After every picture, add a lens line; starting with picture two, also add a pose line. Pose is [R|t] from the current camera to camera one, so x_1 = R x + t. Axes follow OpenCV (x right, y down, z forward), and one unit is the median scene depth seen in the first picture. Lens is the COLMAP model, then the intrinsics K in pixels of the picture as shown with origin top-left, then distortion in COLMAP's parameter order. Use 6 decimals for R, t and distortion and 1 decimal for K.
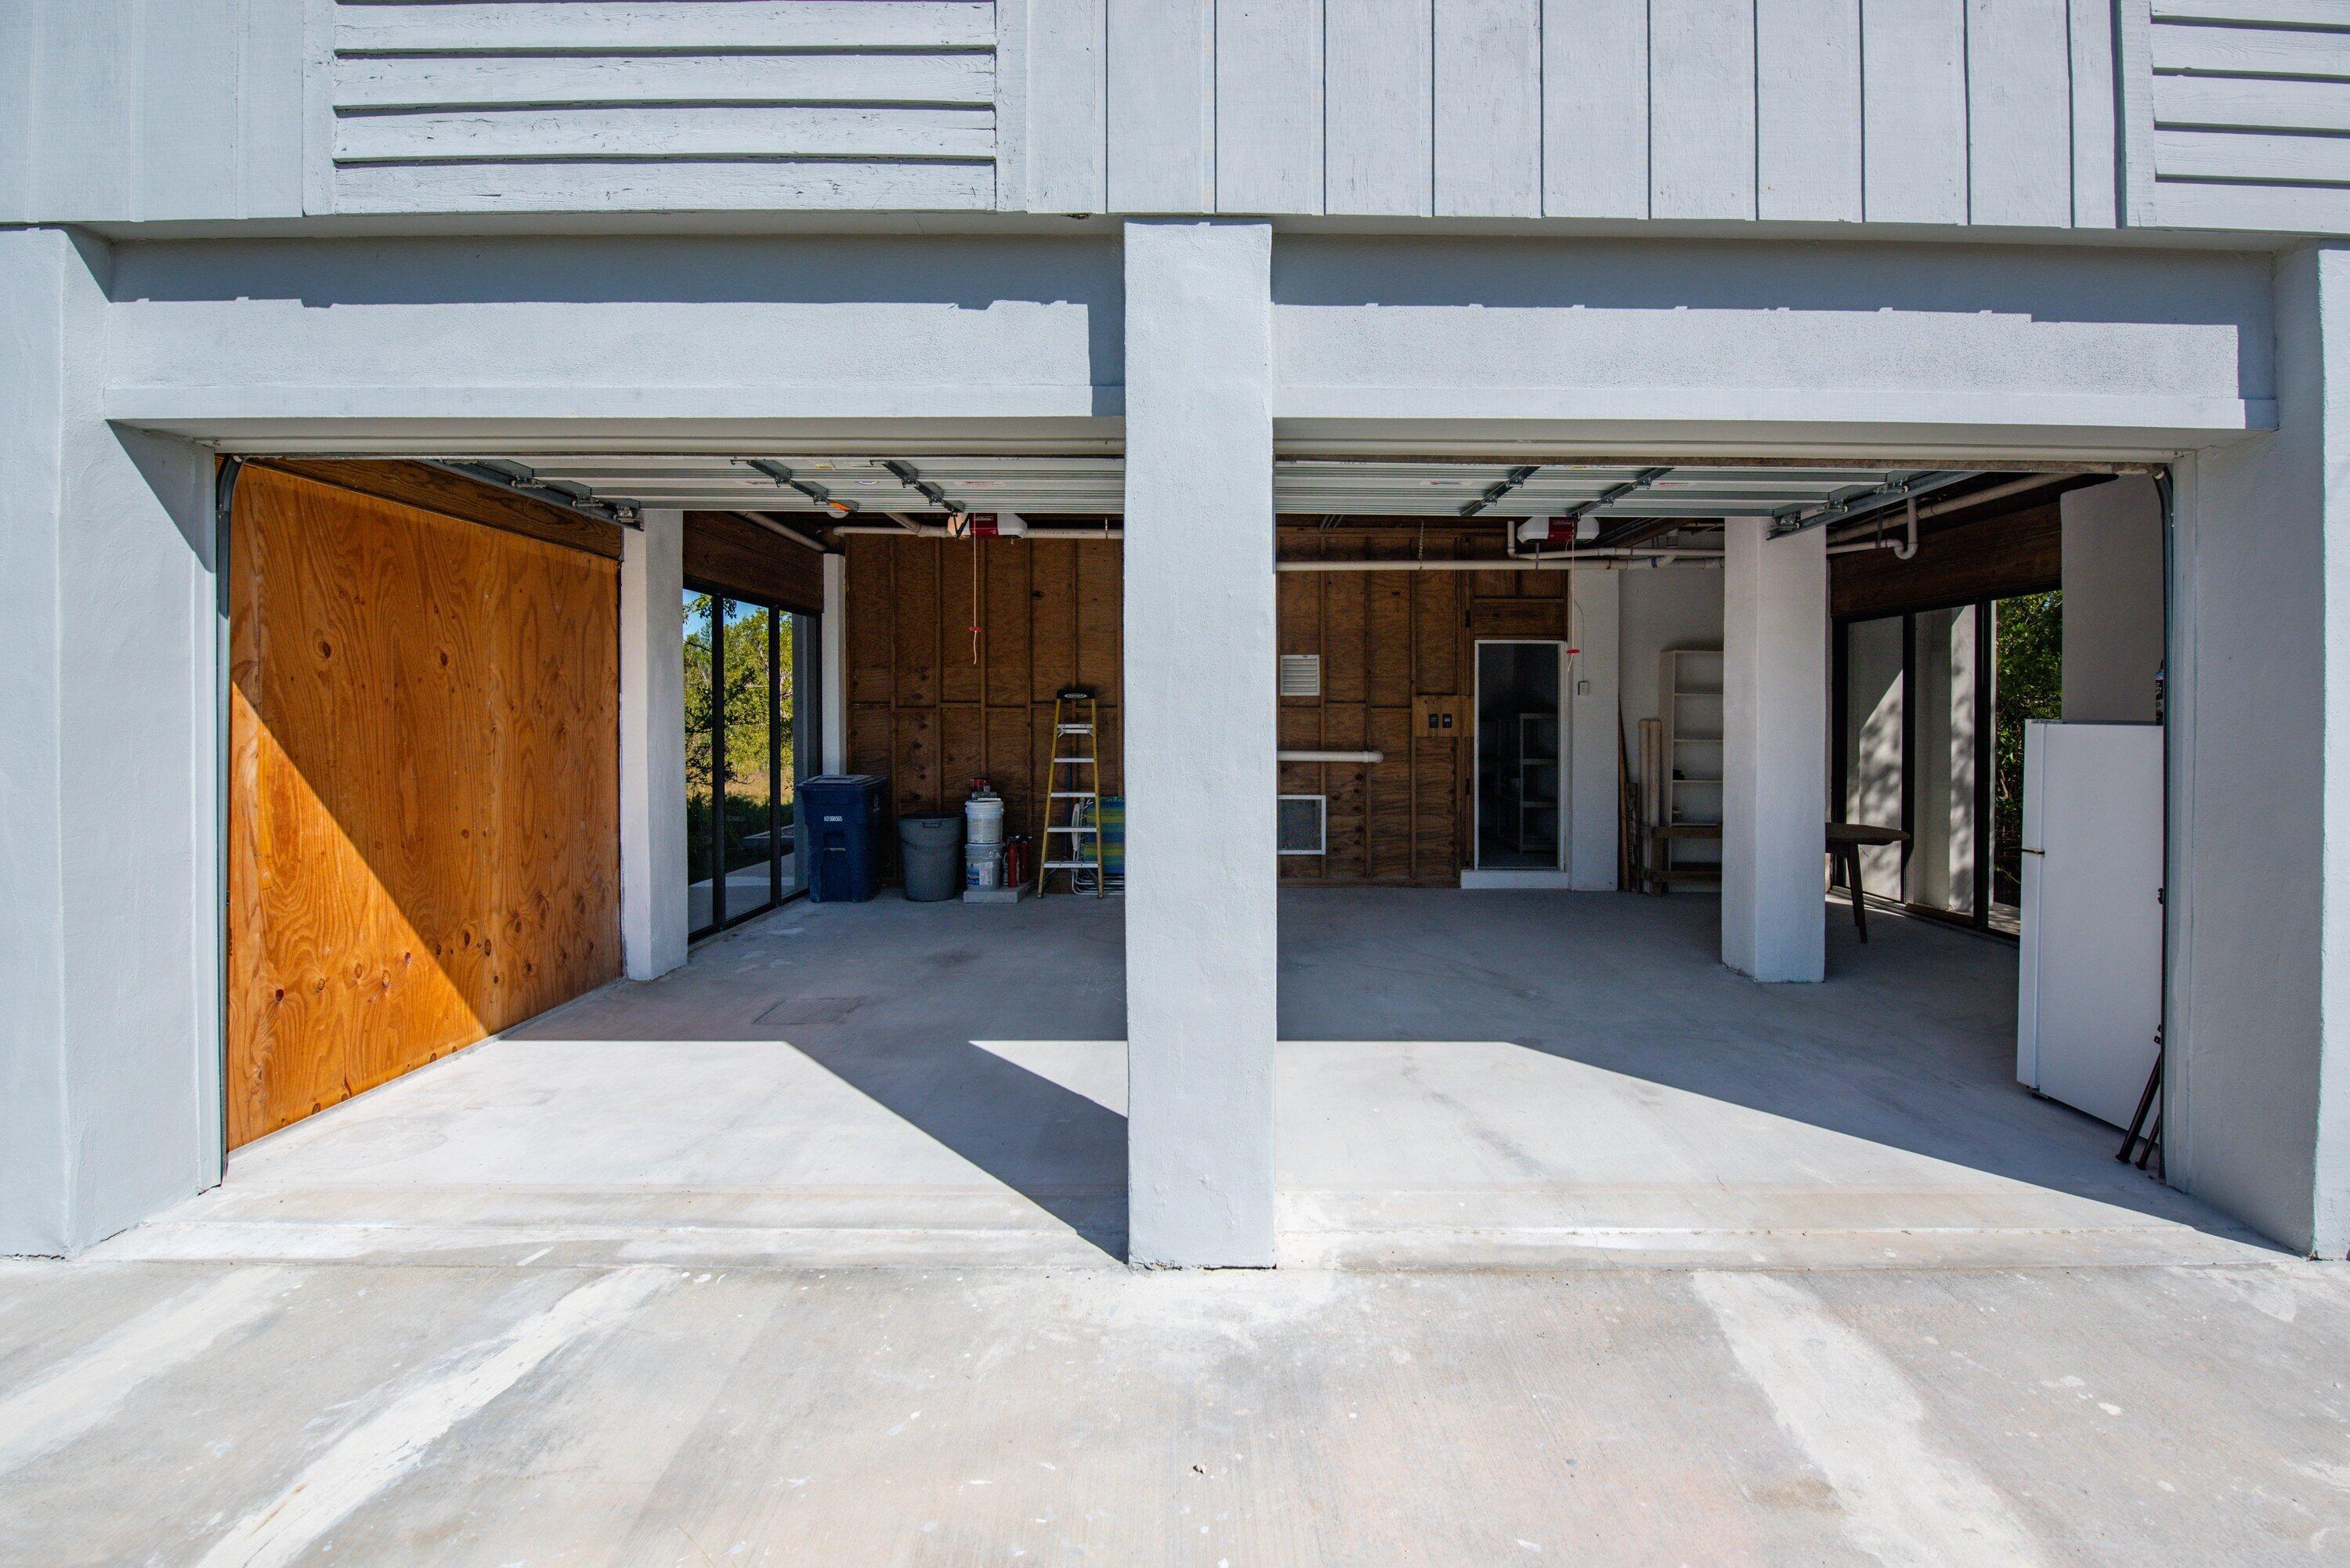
lens RADIAL K [[1280.5, 0, 1278.9], [0, 1280.5, 728.8], [0, 0, 1]] dist [-0.027849, -0.000460]
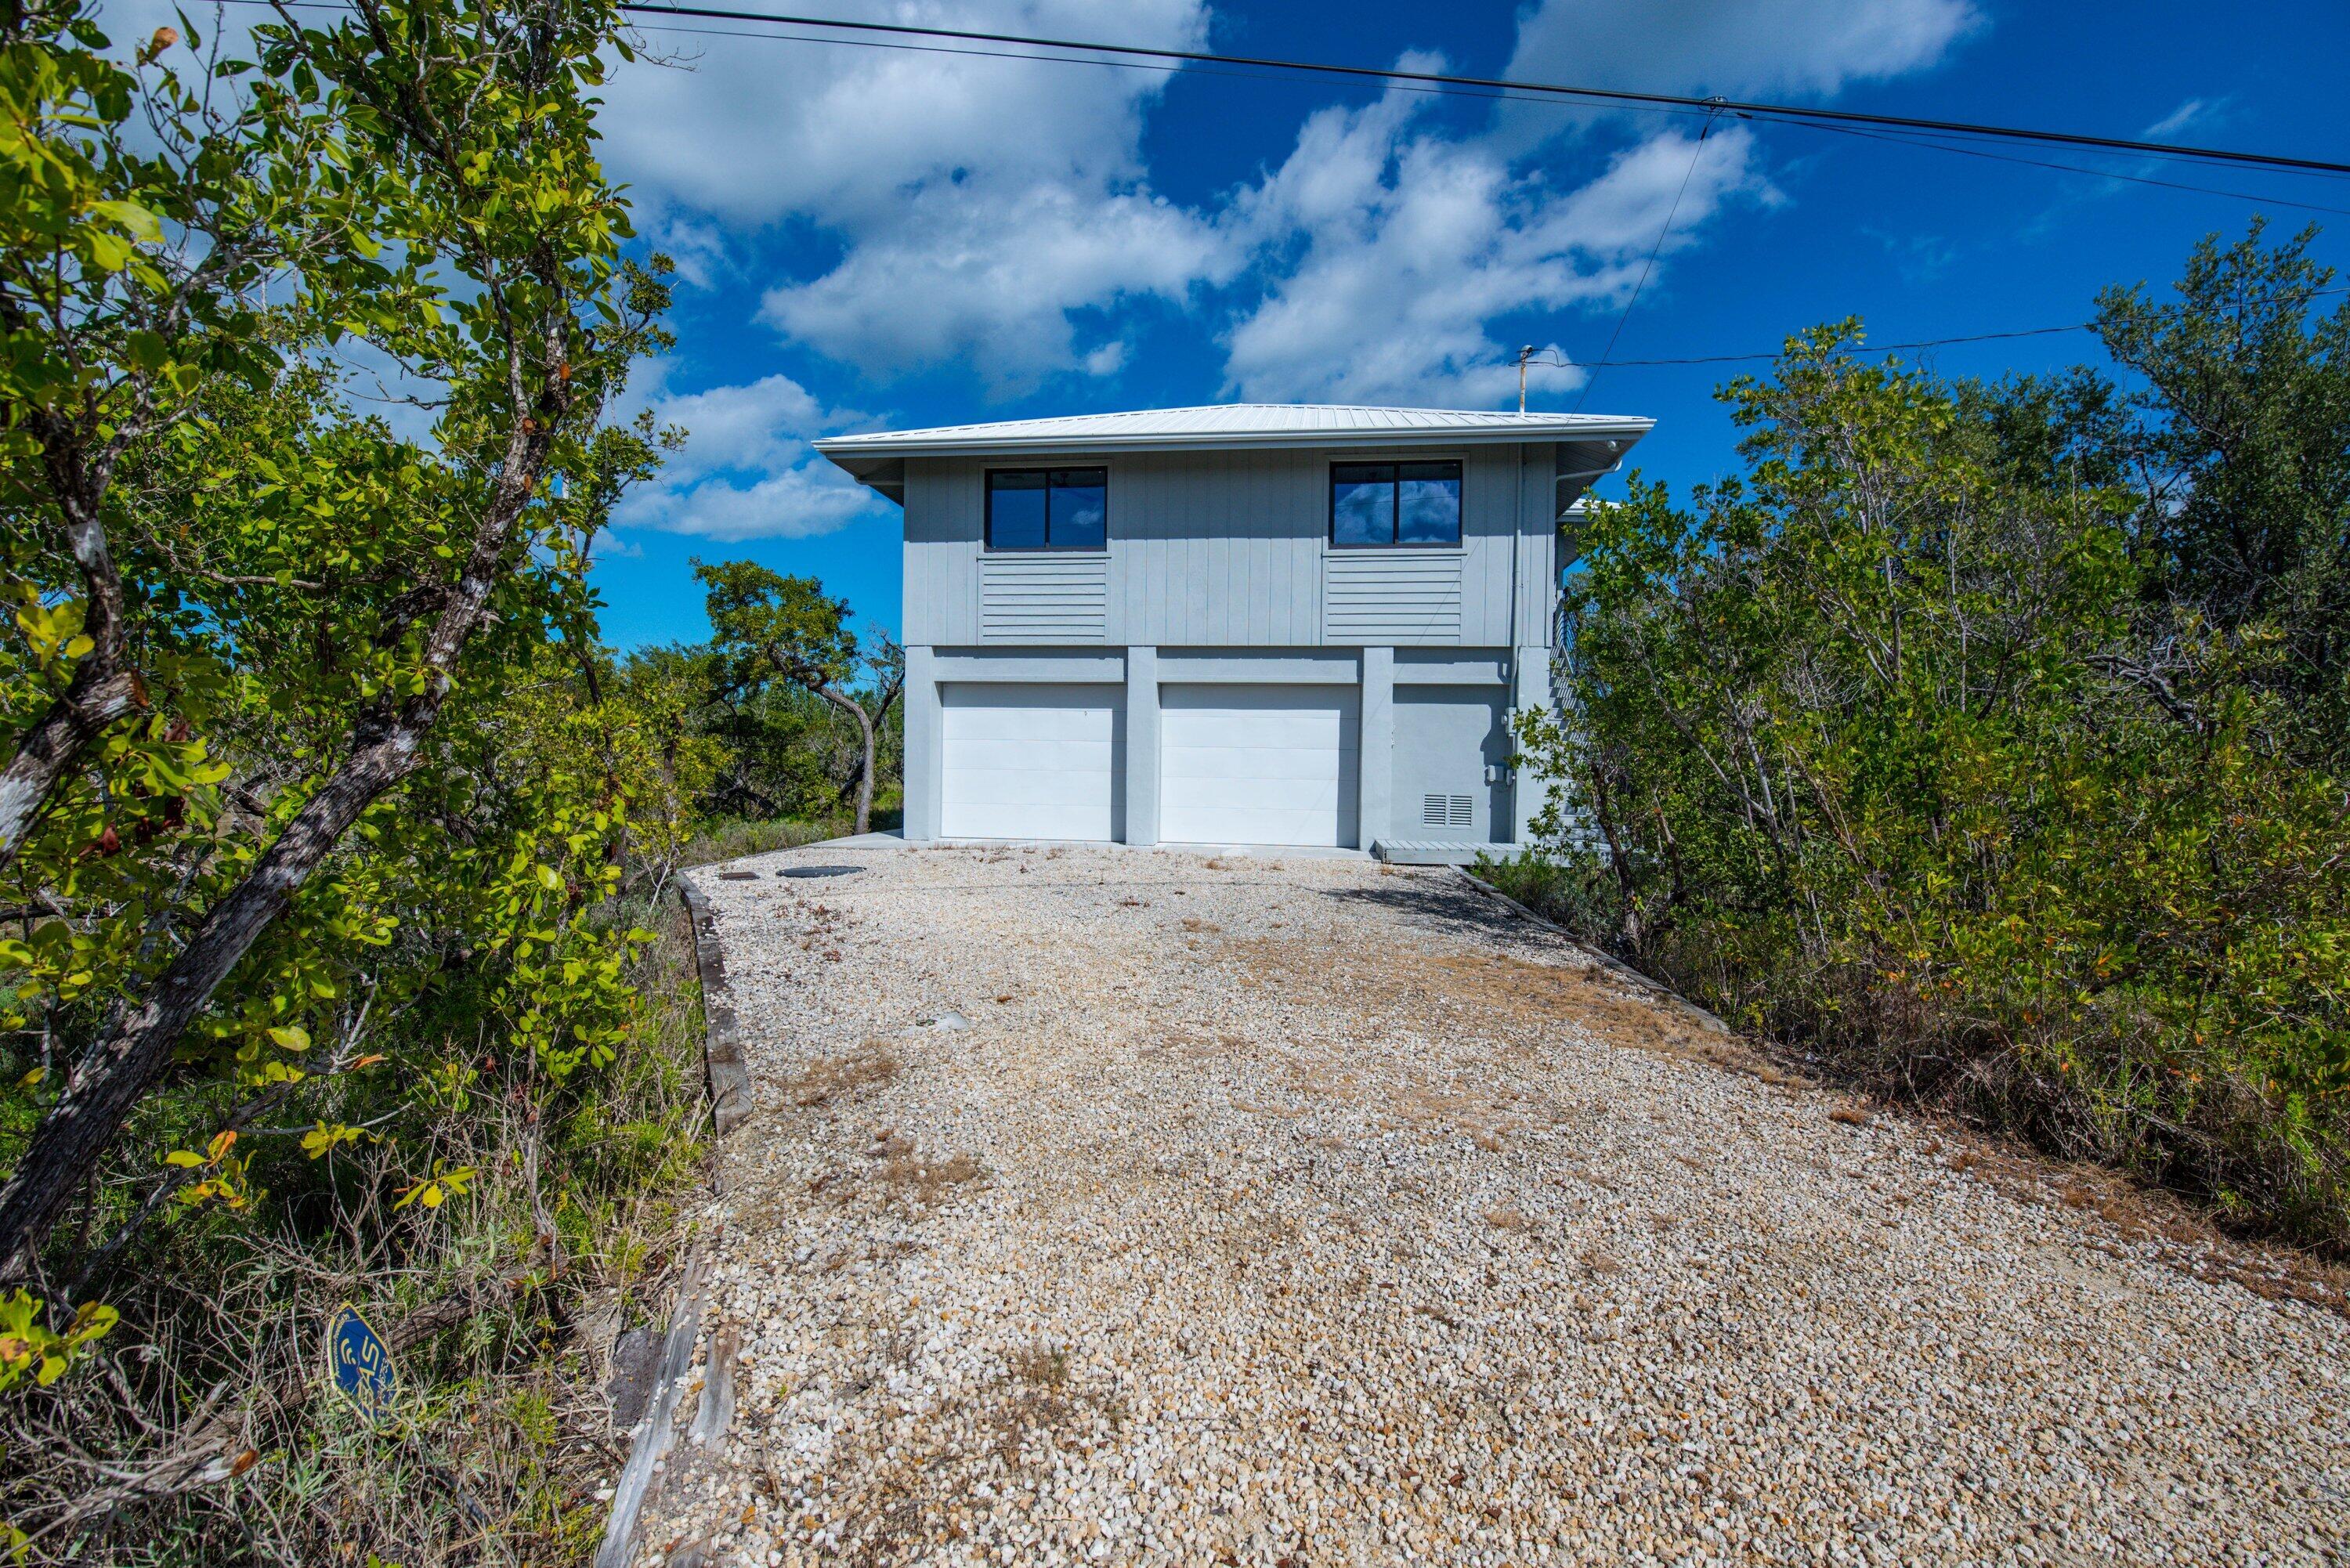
lens RADIAL K [[1280.5, 0, 1187.9], [0, 1280.5, 791.7], [0, 0, 1]] dist [-0.027849, -0.000460]
pose [[0.989319, 0.013221, -0.145164, 0.602796], [-0.011590, 0.999860, 0.012079, 0.092728], [0.145303, -0.010268, 0.989334, -2.825567]]
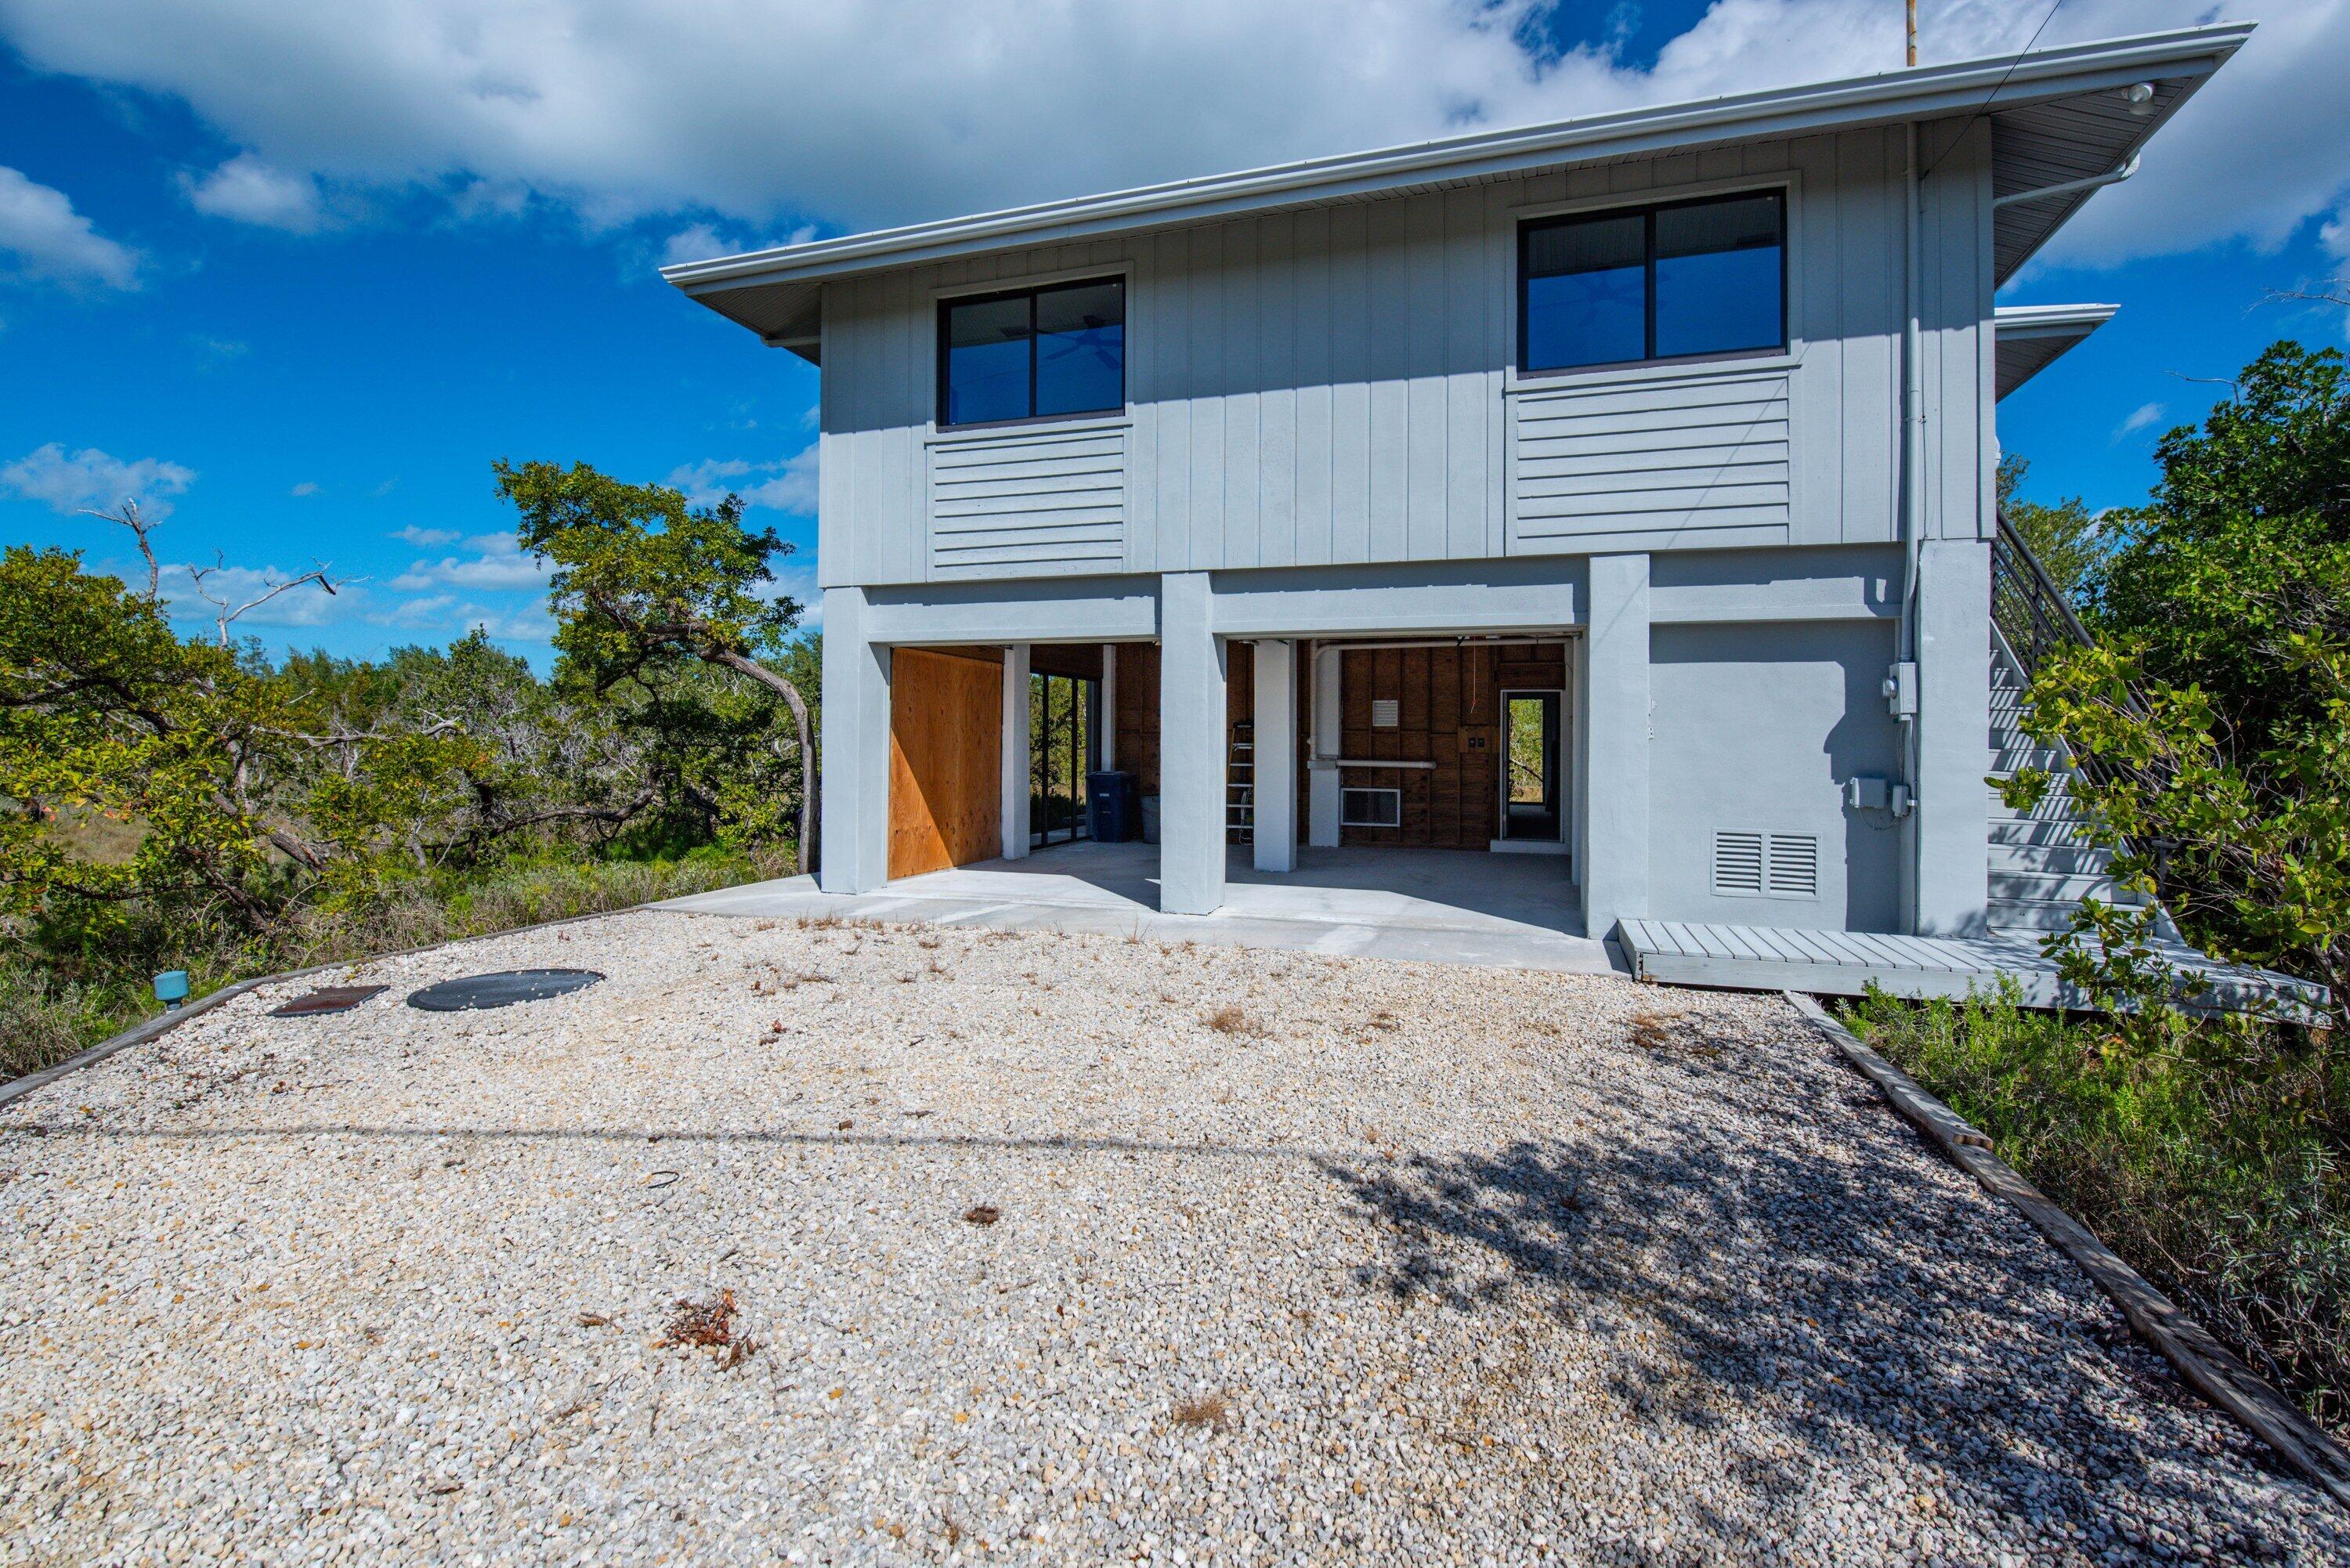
lens RADIAL K [[1316.9, 0, 1062.9], [0, 1316.9, 729.4], [0, 0, 1]] dist [-0.011551, -0.005634]
pose [[0.918208, 0.000146, -0.396099, 0.619624], [-0.009519, 0.999719, -0.021697, 0.035793], [0.395985, 0.023692, 0.917951, -1.357441]]
